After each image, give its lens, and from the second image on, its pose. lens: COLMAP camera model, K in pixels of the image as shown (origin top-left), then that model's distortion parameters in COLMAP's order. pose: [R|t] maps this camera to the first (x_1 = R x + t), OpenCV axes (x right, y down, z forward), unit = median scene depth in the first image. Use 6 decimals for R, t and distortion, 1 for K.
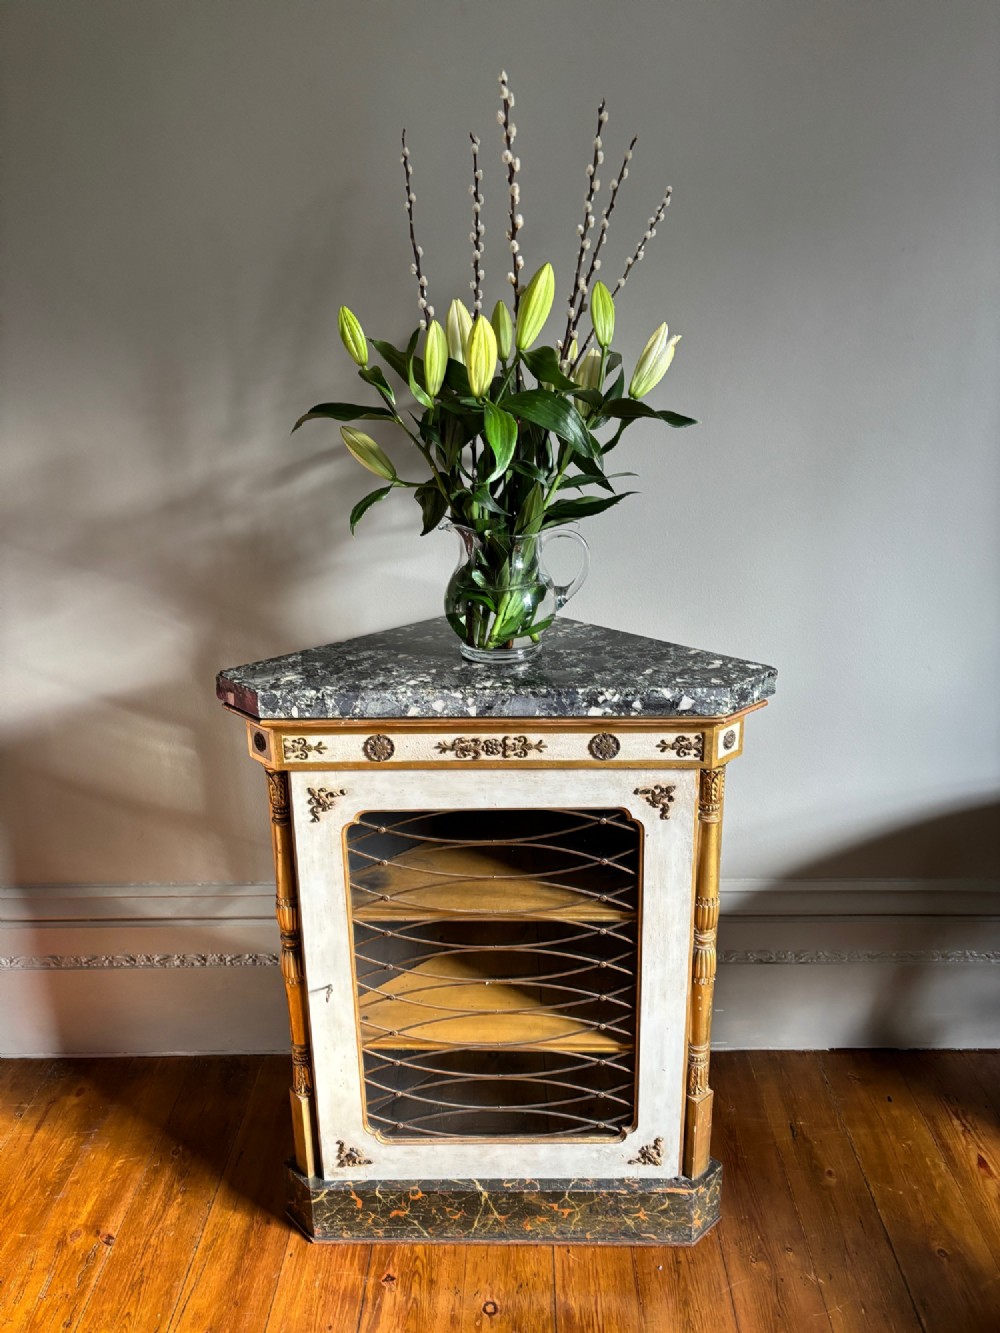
lens RADIAL K [[999.8, 0, 496.4], [0, 999.8, 670.9], [0, 0, 1]] dist [0.064586, -0.063132]
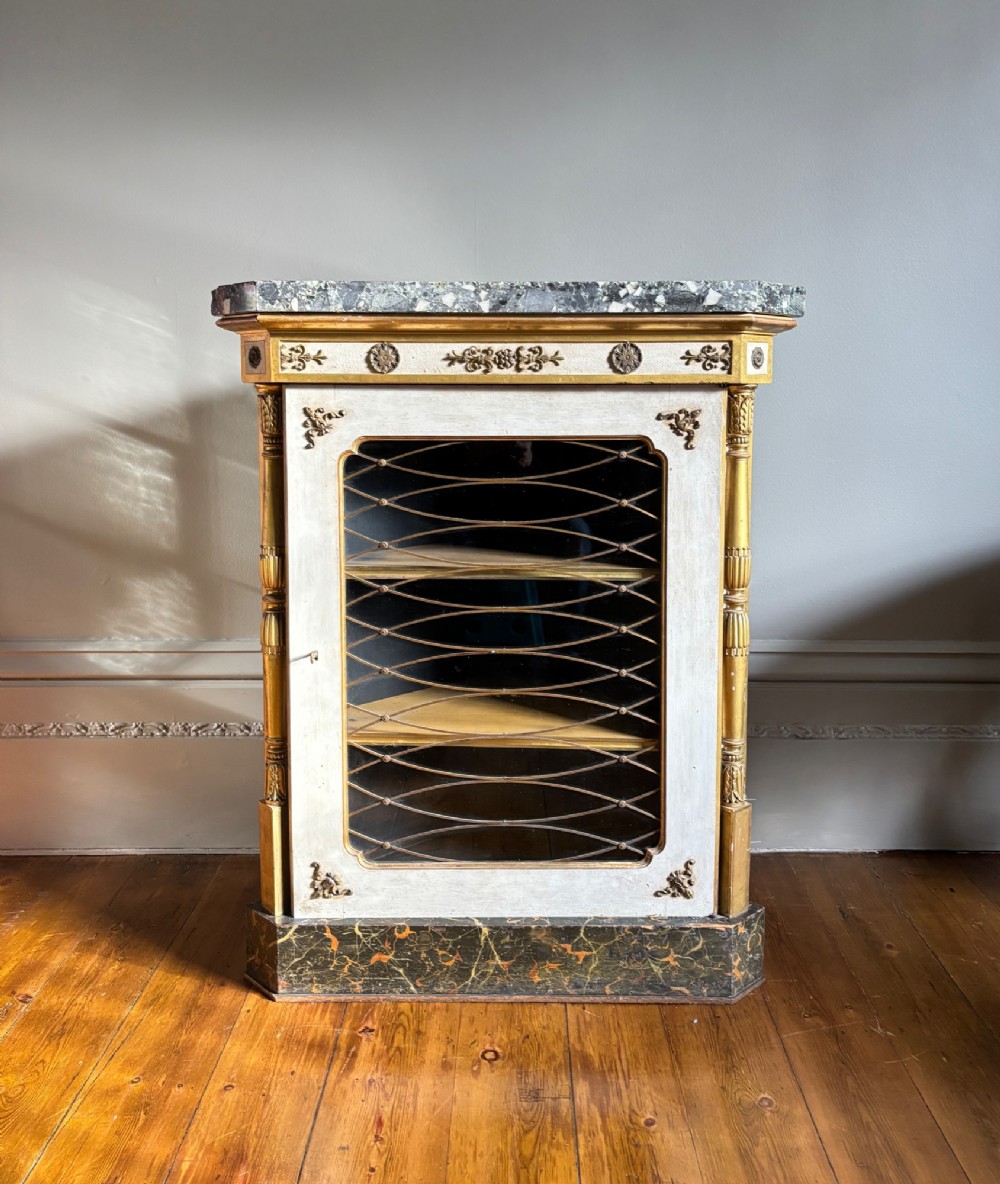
lens RADIAL K [[1042.6, 0, 507.9], [0, 1042.6, 510.0], [0, 0, 1]] dist [0.079819, -0.084637]
pose [[0.999700, 0.017508, 0.017102, -0.013538], [-0.013444, 0.976741, -0.214002, 0.367525], [-0.020451, 0.213708, 0.976683, 0.070271]]
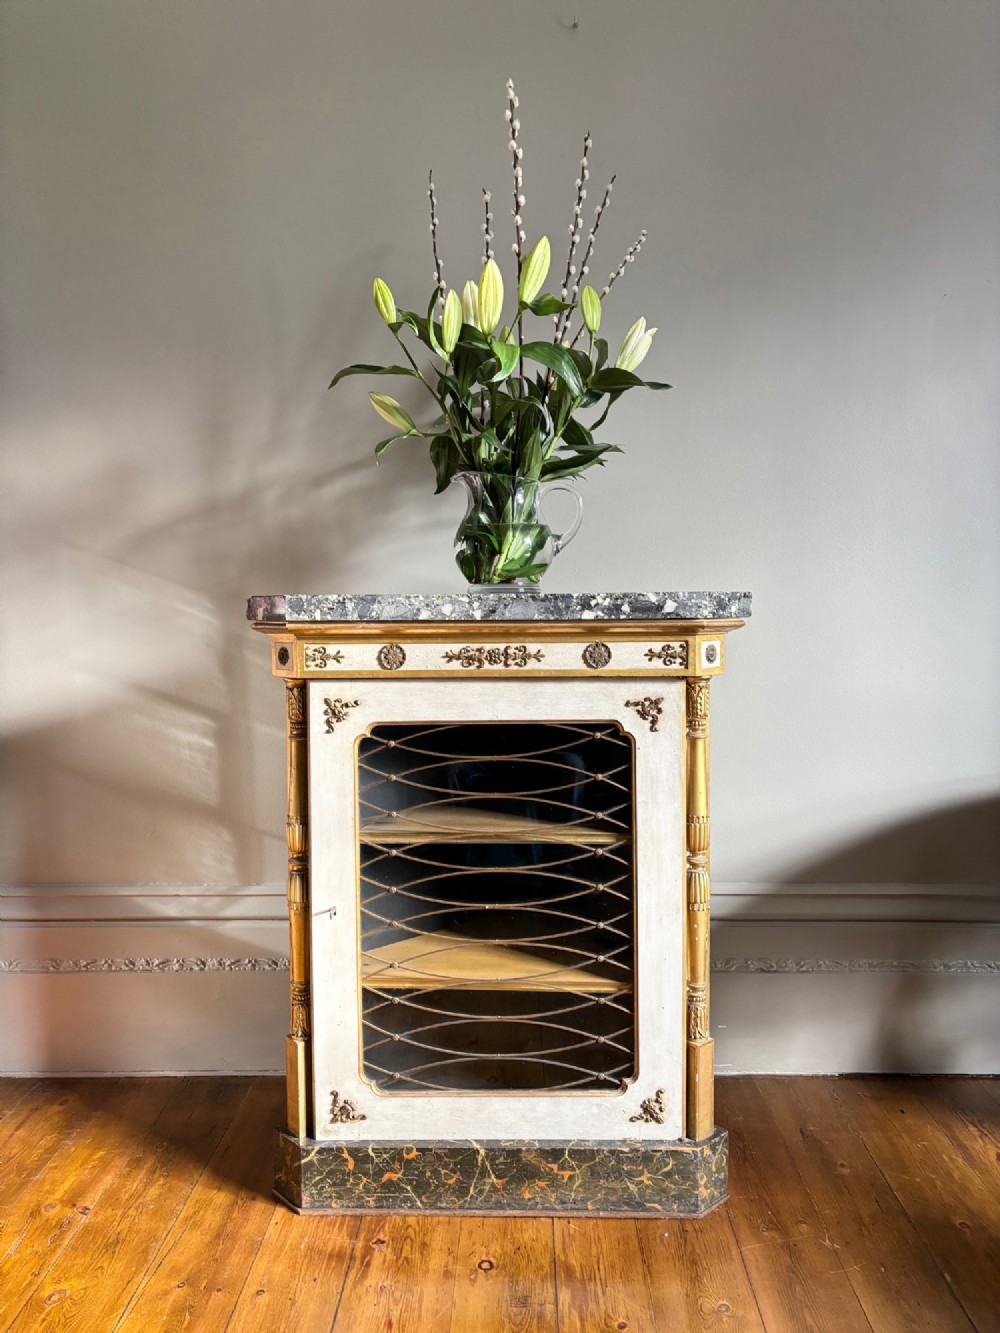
lens RADIAL K [[999.8, 0, 496.4], [0, 999.8, 670.9], [0, 0, 1]] dist [0.064586, -0.063132]
pose [[0.999932, 0.010594, -0.004936, 0.002561], [-0.011503, 0.966813, -0.255224, 0.323494], [0.002069, 0.255264, 0.966869, -0.048388]]
